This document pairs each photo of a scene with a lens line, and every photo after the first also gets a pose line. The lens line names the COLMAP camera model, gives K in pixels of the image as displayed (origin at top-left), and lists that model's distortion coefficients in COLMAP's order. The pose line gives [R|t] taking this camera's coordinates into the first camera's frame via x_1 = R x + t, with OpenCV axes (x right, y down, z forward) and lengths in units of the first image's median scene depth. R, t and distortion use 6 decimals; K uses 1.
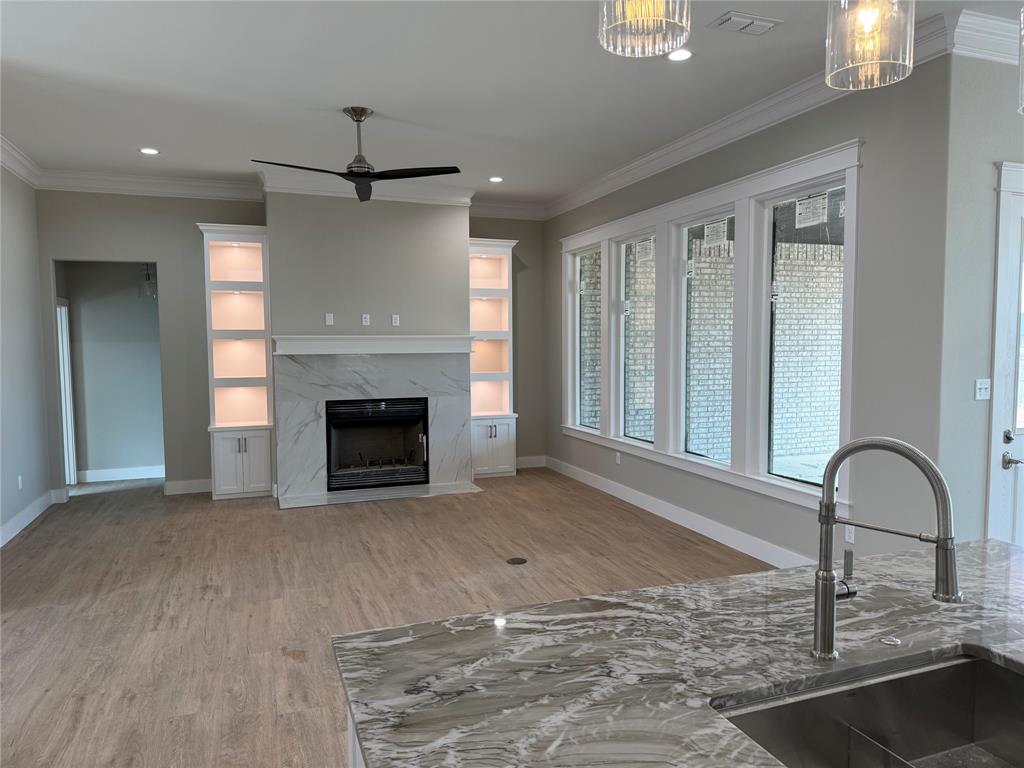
lens RADIAL K [[716.0, 0, 512.7], [0, 716.0, 382.9], [0, 0, 1]] dist [0.002557, 0.002268]
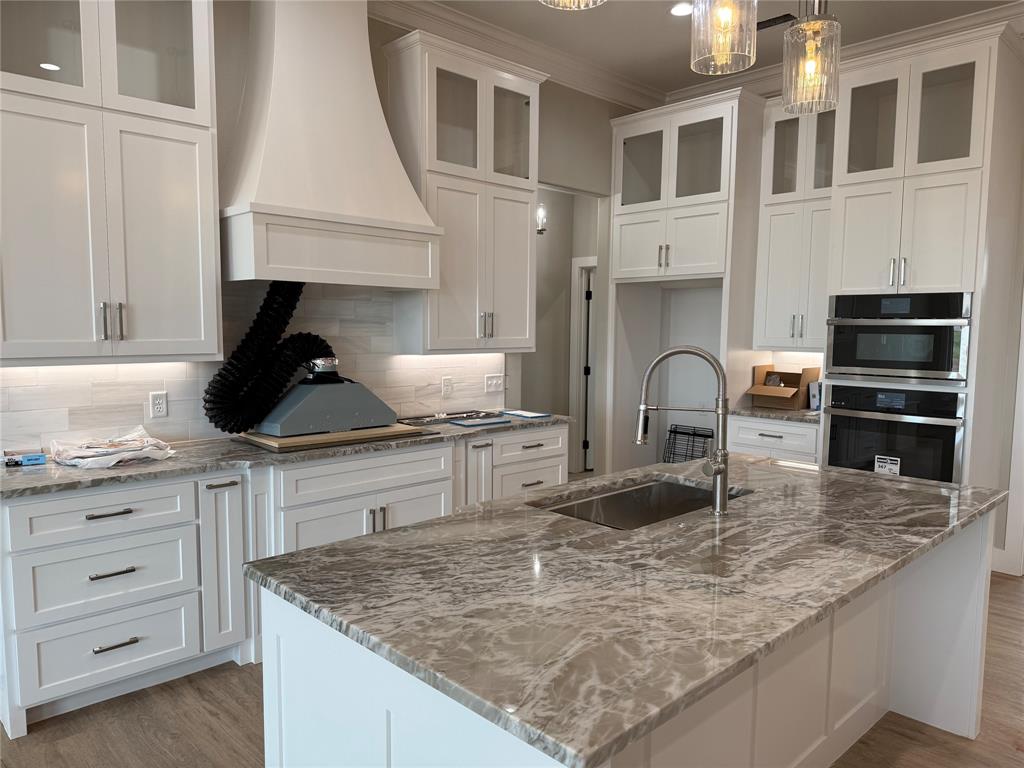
lens RADIAL K [[716.0, 0, 513.4], [0, 716.0, 390.0], [0, 0, 1]] dist [0.002557, 0.002268]
pose [[-0.912905, 0.029618, -0.407097, 1.137368], [-0.039709, 0.986188, 0.160796, -0.034117], [0.406237, 0.162957, -0.899120, 1.729959]]
